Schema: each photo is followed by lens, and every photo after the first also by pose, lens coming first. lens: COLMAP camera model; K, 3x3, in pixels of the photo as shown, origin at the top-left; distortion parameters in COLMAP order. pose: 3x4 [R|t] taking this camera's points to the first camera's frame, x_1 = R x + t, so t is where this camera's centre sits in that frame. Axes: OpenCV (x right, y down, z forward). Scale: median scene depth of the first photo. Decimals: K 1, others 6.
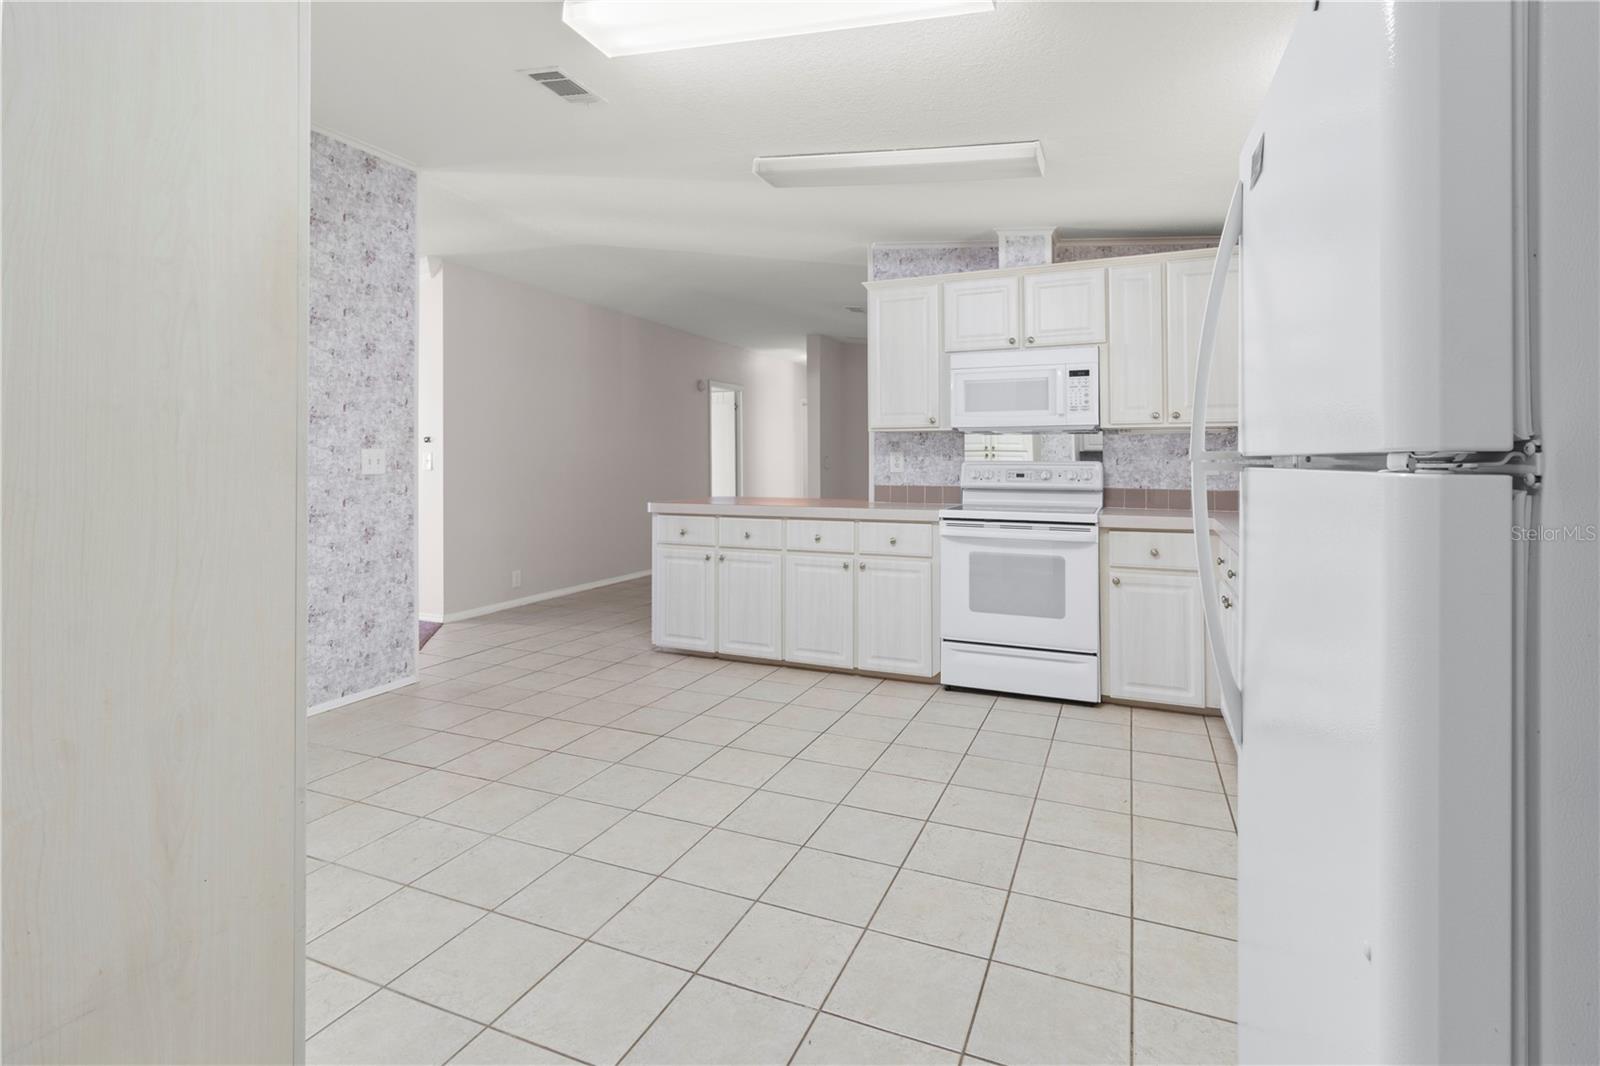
lens RADIAL K [[747.0, 0, 817.8], [0, 747.0, 488.3], [0, 0, 1]] dist [0.000770, 0.000256]
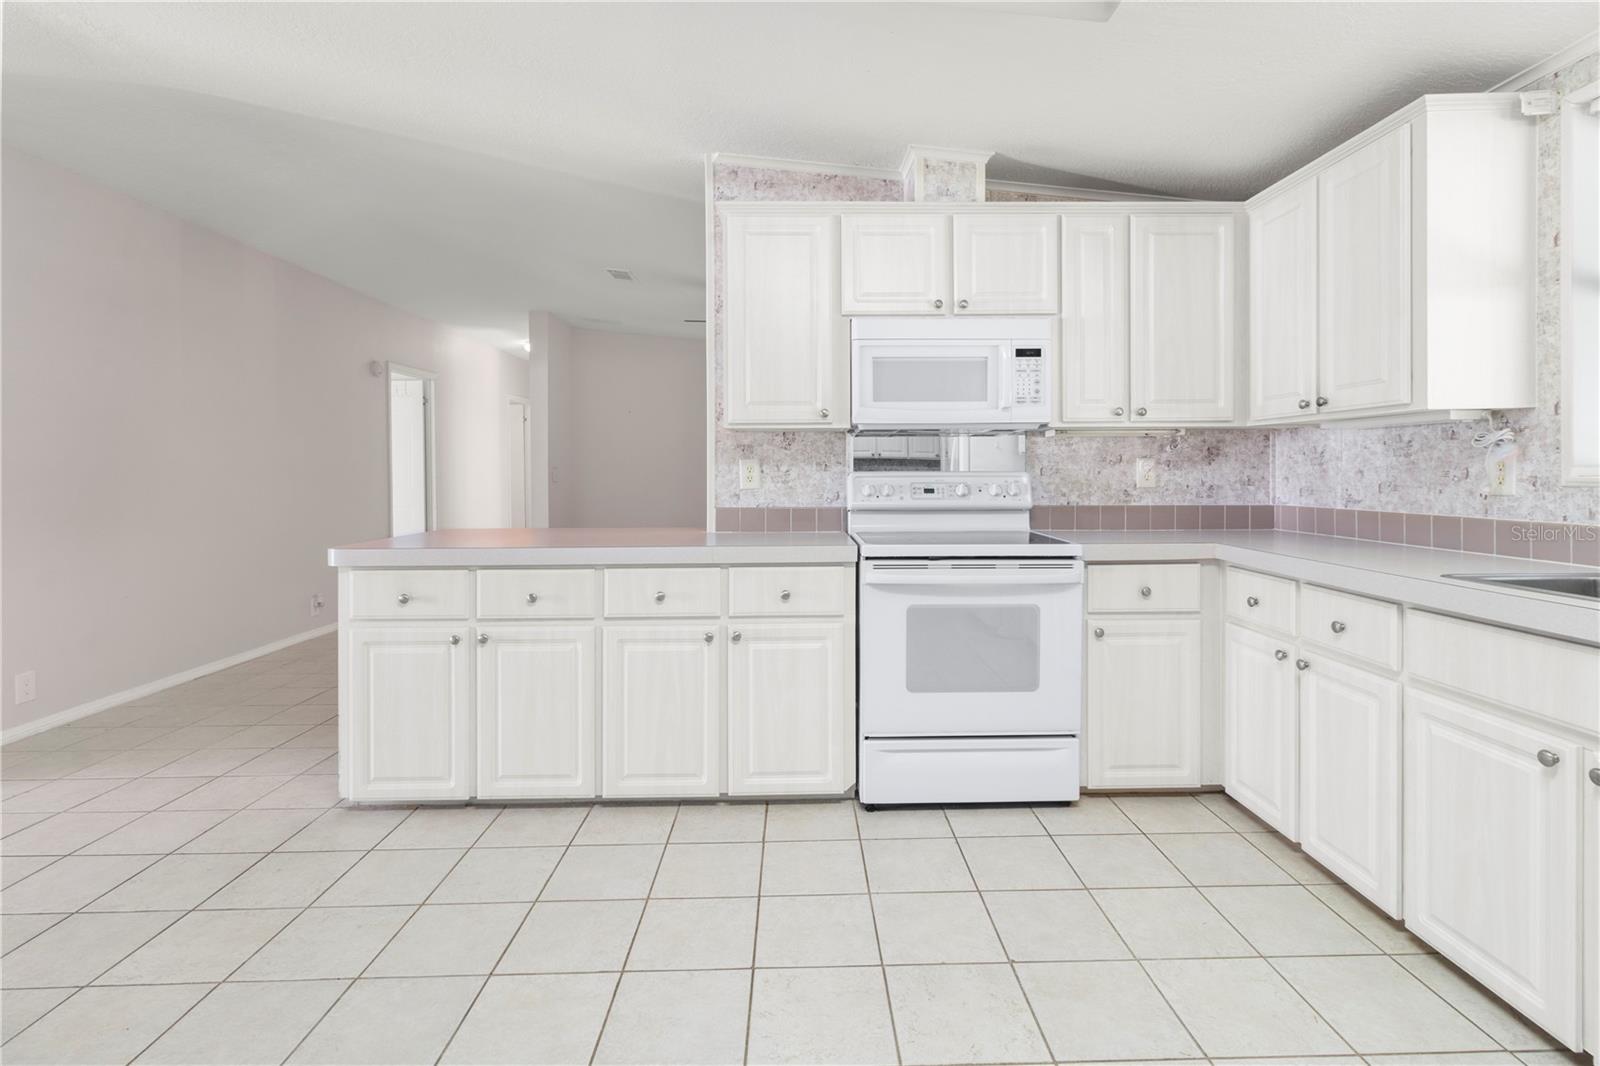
lens RADIAL K [[747.0, 0, 817.8], [0, 747.0, 488.3], [0, 0, 1]] dist [0.000770, 0.000256]
pose [[0.913515, -0.014725, 0.406538, -0.132925], [0.020631, 0.999736, -0.010147, -0.014726], [-0.406281, 0.017657, 0.913577, 0.375324]]
